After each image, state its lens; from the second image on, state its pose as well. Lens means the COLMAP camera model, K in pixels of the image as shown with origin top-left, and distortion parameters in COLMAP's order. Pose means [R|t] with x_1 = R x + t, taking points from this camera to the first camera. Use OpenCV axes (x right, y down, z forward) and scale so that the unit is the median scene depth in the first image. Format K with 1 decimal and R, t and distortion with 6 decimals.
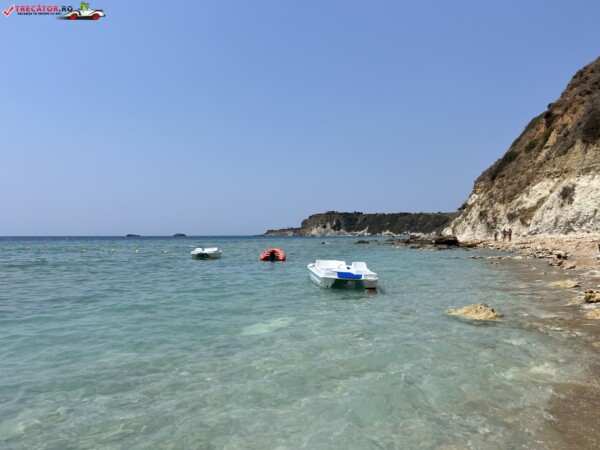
lens RADIAL K [[457.7, 0, 300.3], [0, 457.7, 222.9], [0, 0, 1]] dist [0.070237, -0.078075]
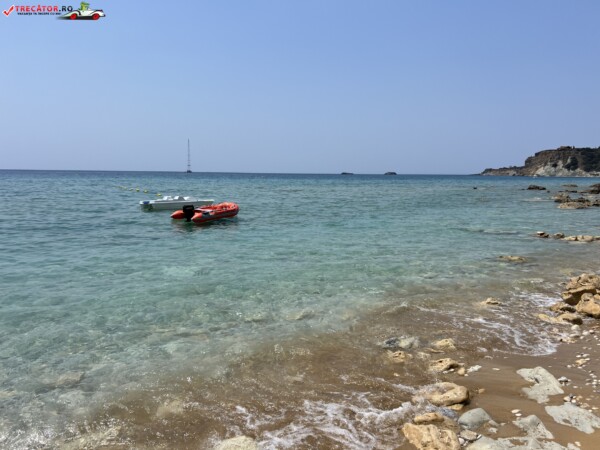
lens RADIAL K [[457.7, 0, 300.3], [0, 457.7, 222.9], [0, 0, 1]] dist [0.070237, -0.078075]
pose [[0.897250, 0.059958, -0.437433, 0.111868], [-0.001157, 0.991053, 0.133467, -0.001981], [0.441522, -0.119247, 0.889291, 0.136785]]
